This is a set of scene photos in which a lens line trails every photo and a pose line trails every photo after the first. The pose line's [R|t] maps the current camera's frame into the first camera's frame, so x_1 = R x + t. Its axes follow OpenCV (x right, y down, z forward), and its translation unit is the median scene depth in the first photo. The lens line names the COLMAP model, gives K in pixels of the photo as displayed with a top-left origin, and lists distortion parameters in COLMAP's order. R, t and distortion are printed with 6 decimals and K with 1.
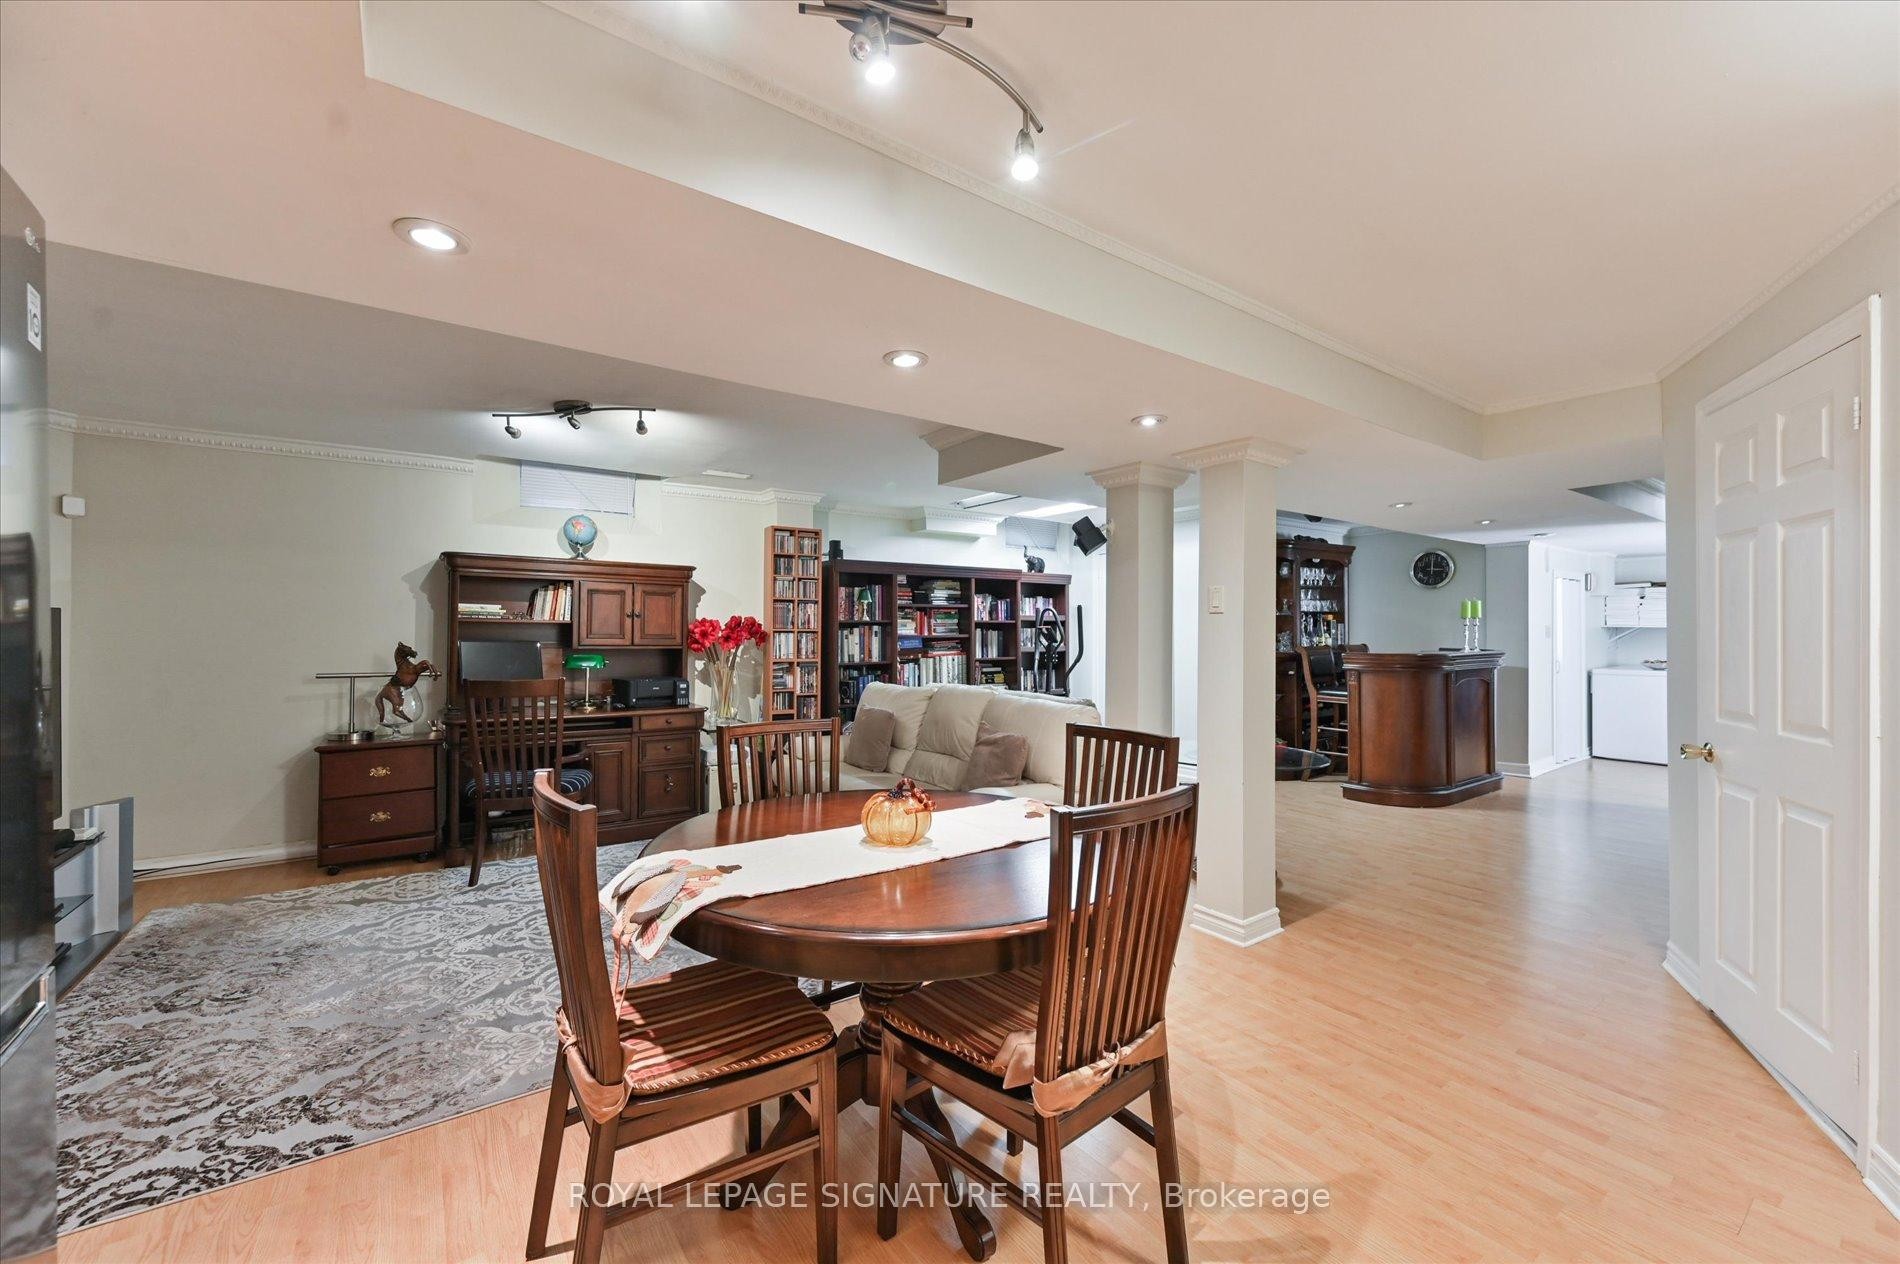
lens RADIAL K [[757.4, 0, 944.6], [0, 757.4, 639.6], [0, 0, 1]] dist [-0.000667, 0.000268]
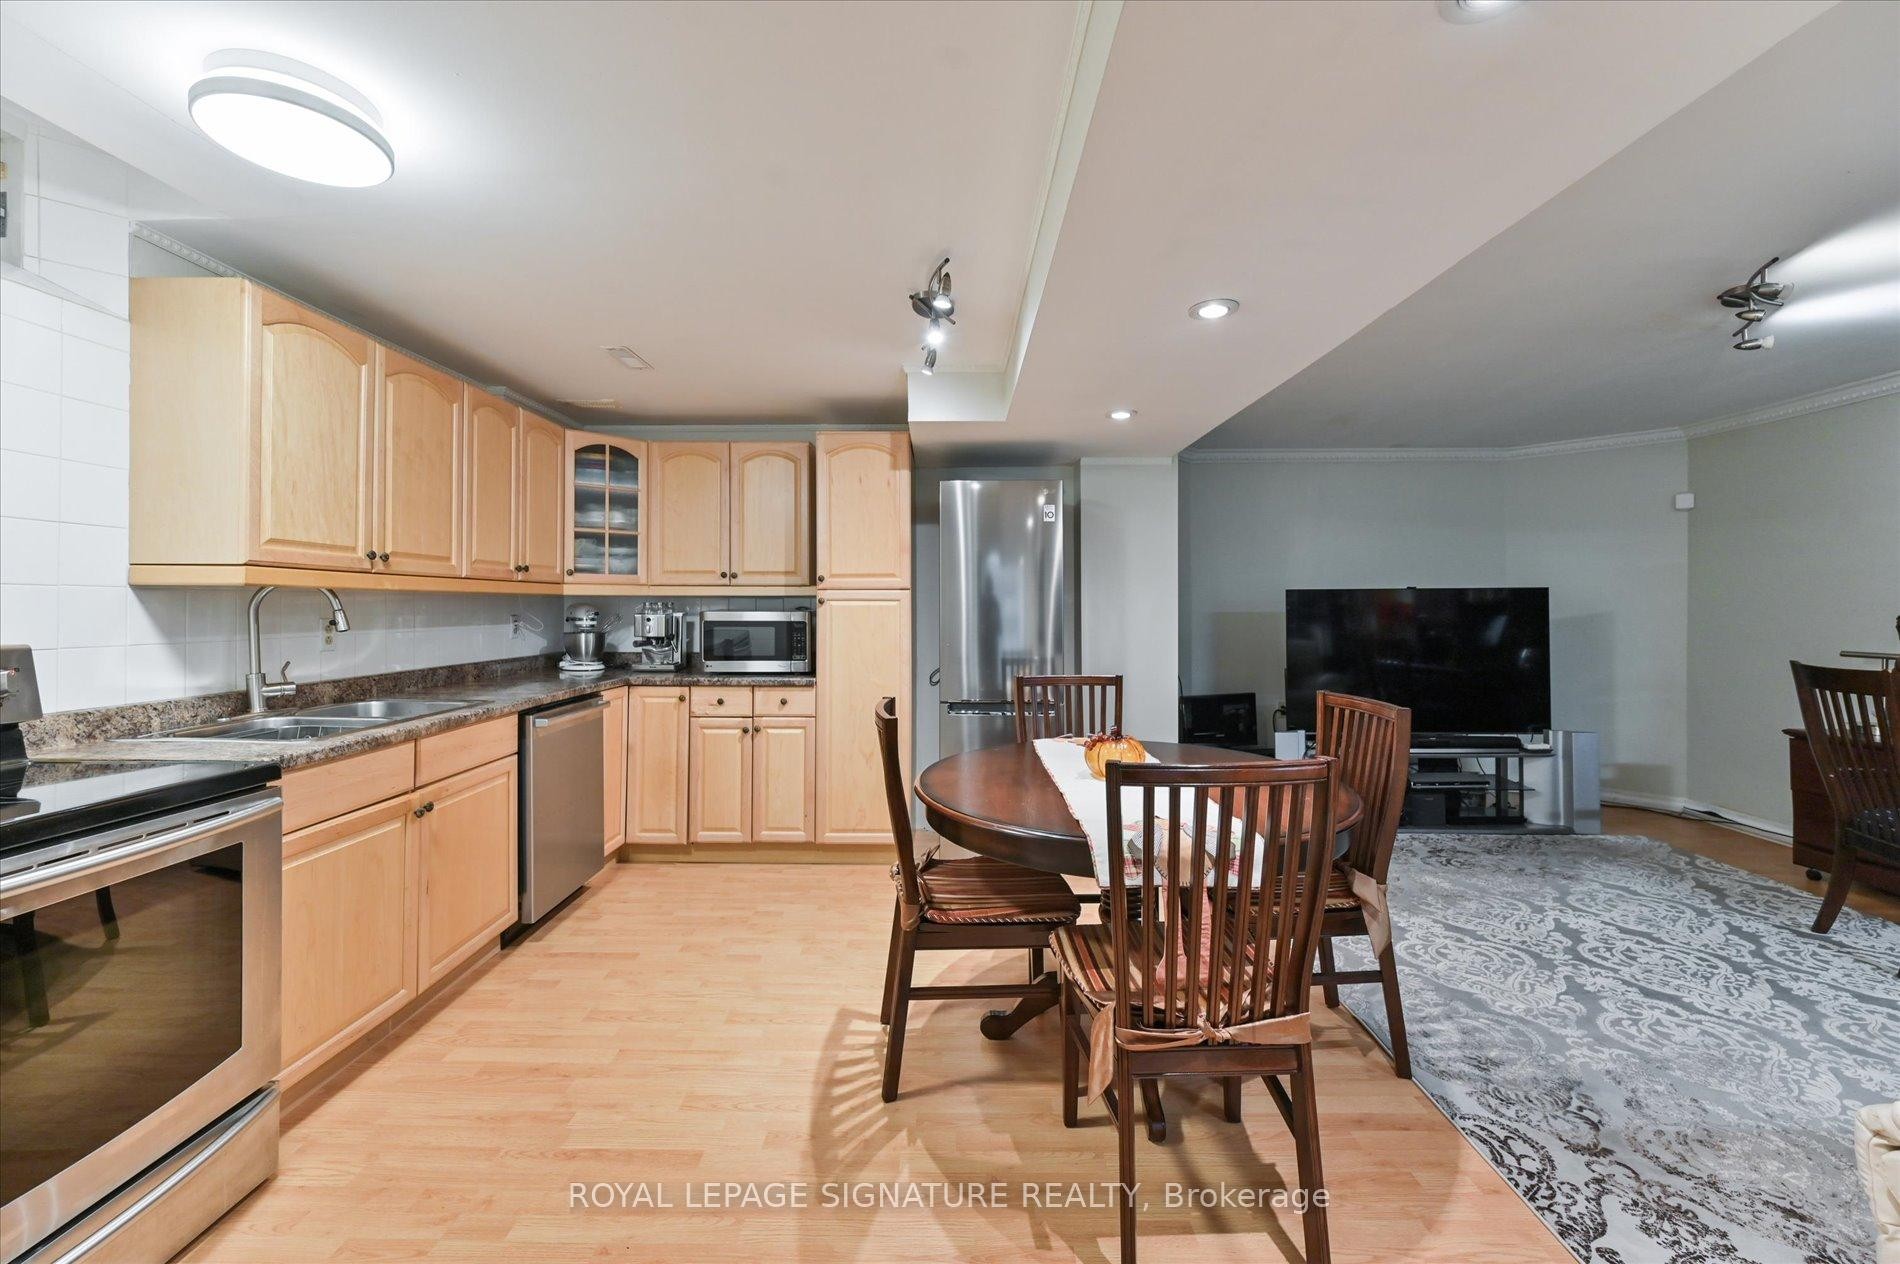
lens RADIAL K [[757.4, 0, 944.6], [0, 757.4, 639.6], [0, 0, 1]] dist [-0.000667, 0.000268]
pose [[-0.585744, 0.027144, -0.810041, 0.601432], [-0.009555, 0.999138, 0.040390, 0.006125], [0.810440, 0.031398, -0.584980, 0.846361]]
